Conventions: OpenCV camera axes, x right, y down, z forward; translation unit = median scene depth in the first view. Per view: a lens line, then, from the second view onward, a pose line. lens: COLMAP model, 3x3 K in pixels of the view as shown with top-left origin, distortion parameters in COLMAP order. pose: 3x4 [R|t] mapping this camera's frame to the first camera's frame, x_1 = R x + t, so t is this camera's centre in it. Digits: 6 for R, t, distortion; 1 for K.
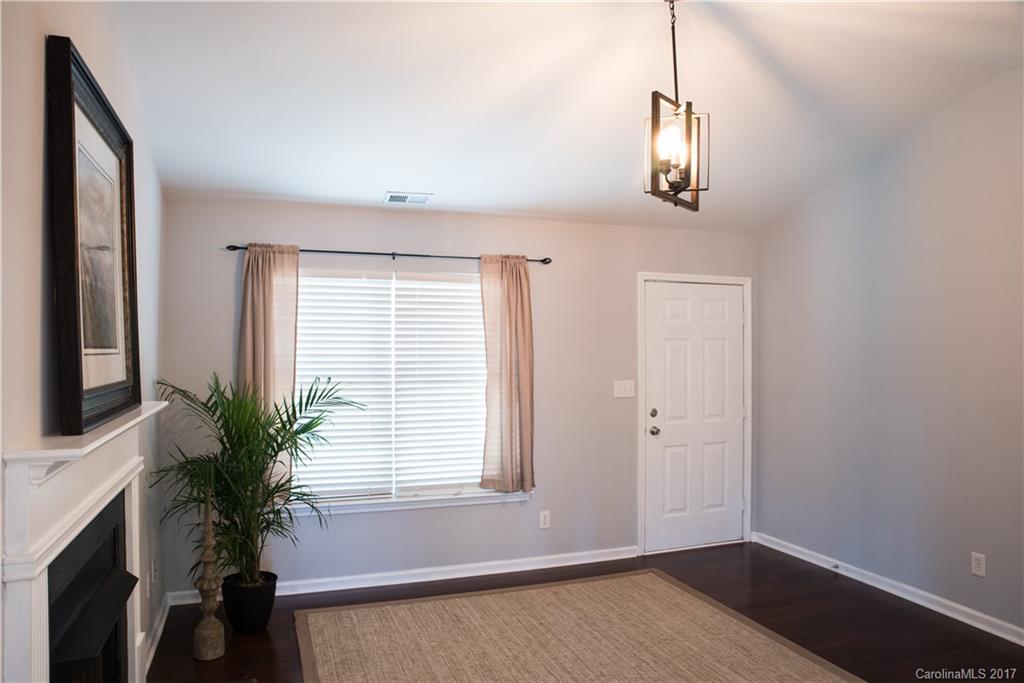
lens RADIAL K [[705.1, 0, 511.2], [0, 705.1, 340.3], [0, 0, 1]] dist [-0.103155, 0.059695]
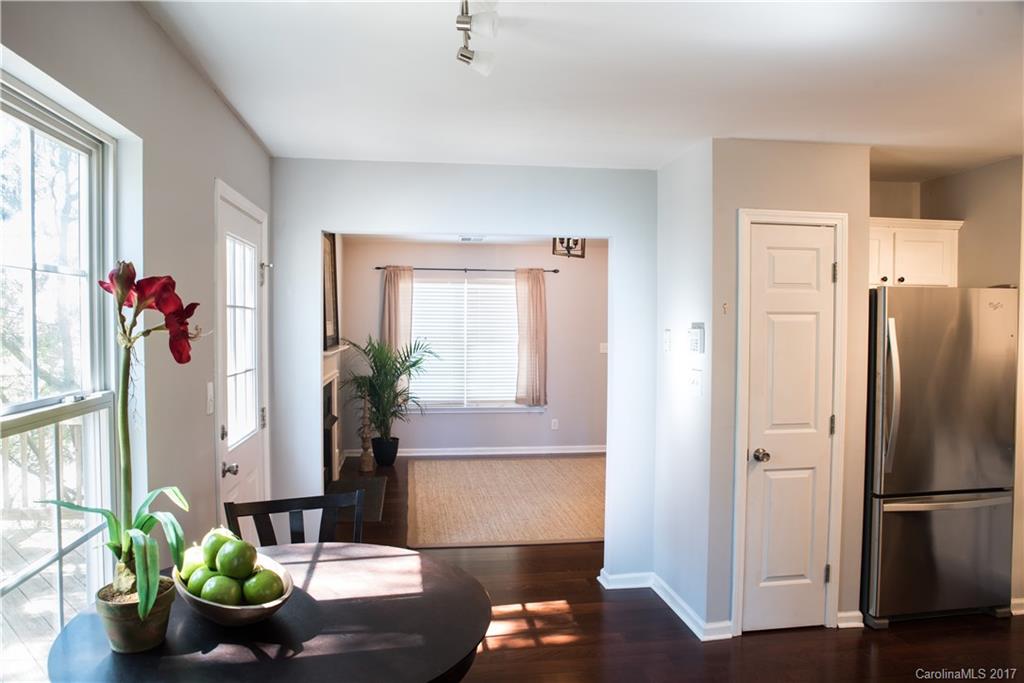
lens RADIAL K [[705.1, 0, 509.0], [0, 705.1, 347.6], [0, 0, 1]] dist [-0.103155, 0.059695]
pose [[0.977675, 0.013780, -0.209670, 0.329382], [-0.004130, 0.998915, 0.046391, -0.008215], [0.210081, -0.044490, 0.976671, -0.753560]]
